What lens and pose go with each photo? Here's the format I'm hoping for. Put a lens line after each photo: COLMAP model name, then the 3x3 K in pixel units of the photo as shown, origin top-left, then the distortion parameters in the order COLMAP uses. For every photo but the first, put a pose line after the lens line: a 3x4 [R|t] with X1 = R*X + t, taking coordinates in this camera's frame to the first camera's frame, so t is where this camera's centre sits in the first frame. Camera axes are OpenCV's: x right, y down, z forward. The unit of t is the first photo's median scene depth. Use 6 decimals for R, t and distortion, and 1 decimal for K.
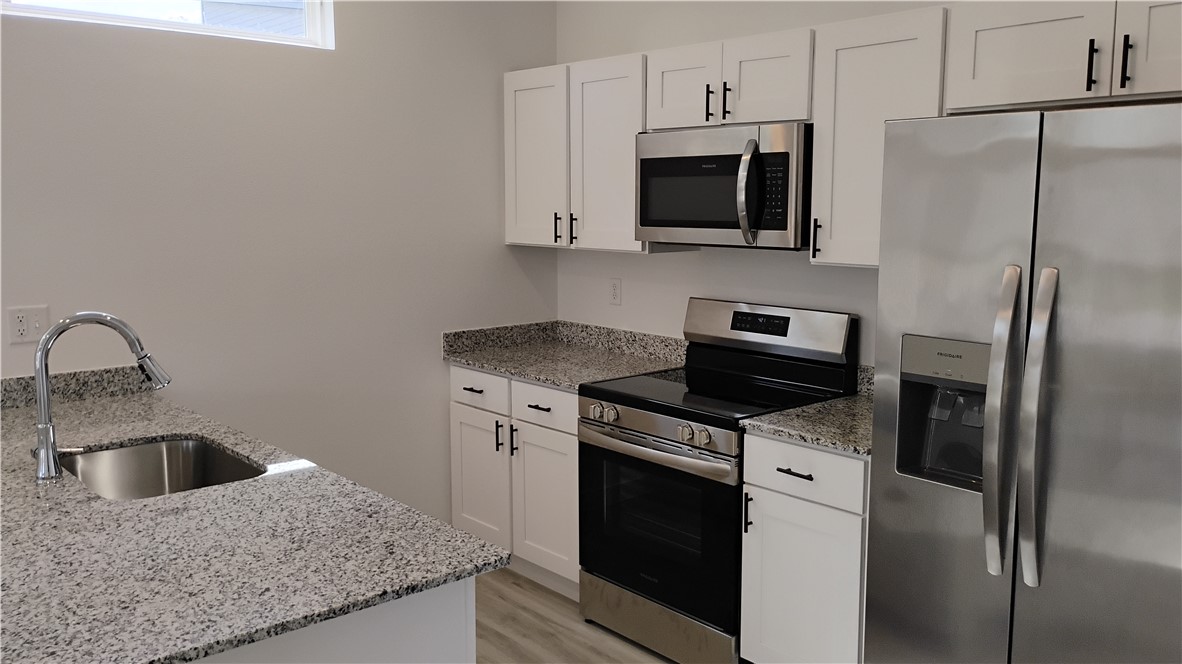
lens RADIAL K [[989.7, 0, 594.2], [0, 989.7, 323.7], [0, 0, 1]] dist [0.050034, -0.044800]
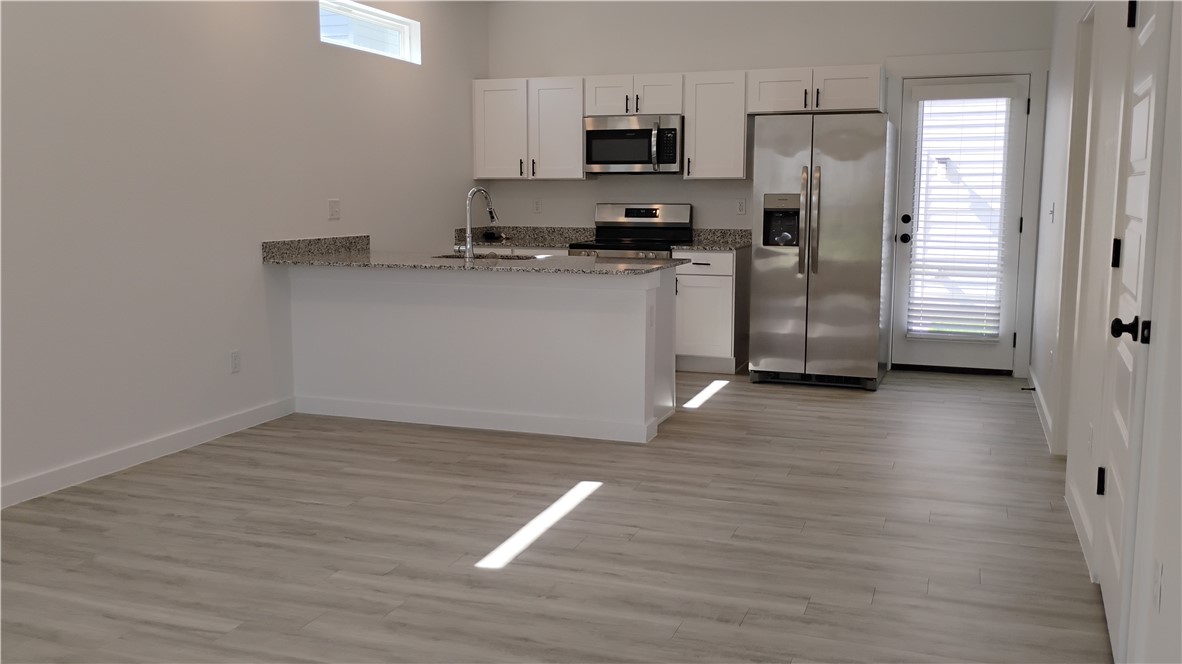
lens RADIAL K [[989.7, 0, 601.7], [0, 989.7, 323.6], [0, 0, 1]] dist [0.050034, -0.044800]
pose [[0.870789, -0.064035, 0.487468, -0.980682], [0.061698, 0.997877, 0.020871, 0.192365], [-0.487770, 0.011901, 0.872891, -0.795691]]
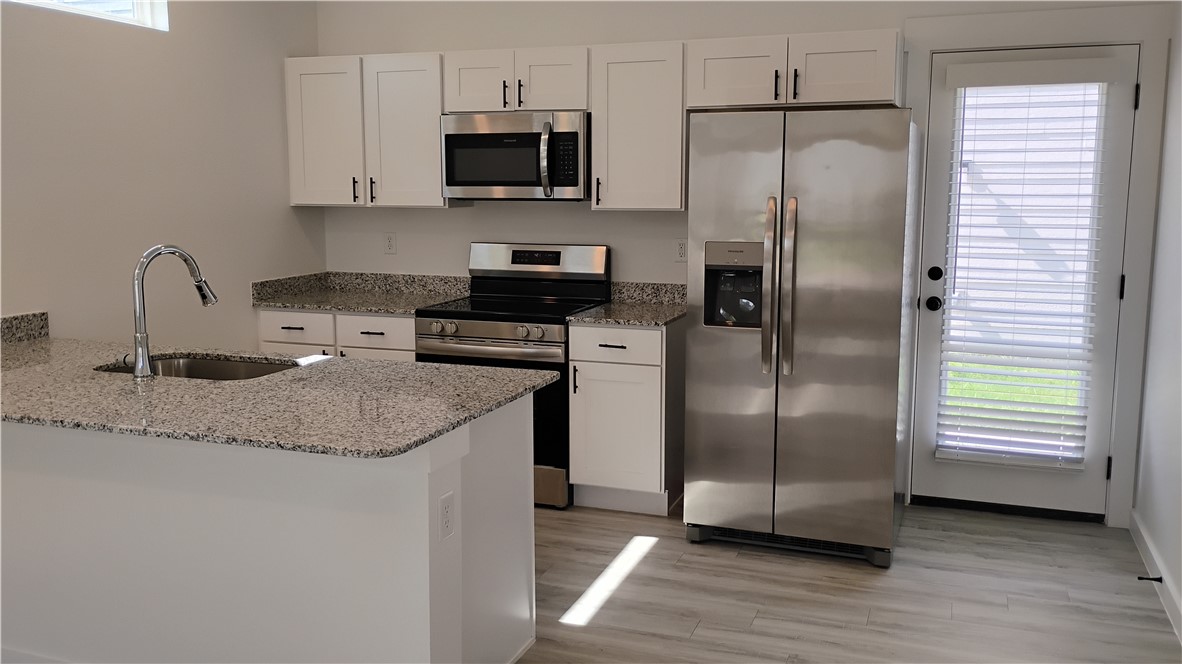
lens RADIAL K [[989.7, 0, 594.3], [0, 989.7, 327.5], [0, 0, 1]] dist [0.050034, -0.044800]
pose [[0.874861, -0.070066, 0.479280, -0.452836], [0.062193, 0.997541, 0.032306, 0.060733], [-0.480365, 0.001544, 0.877067, -0.254545]]
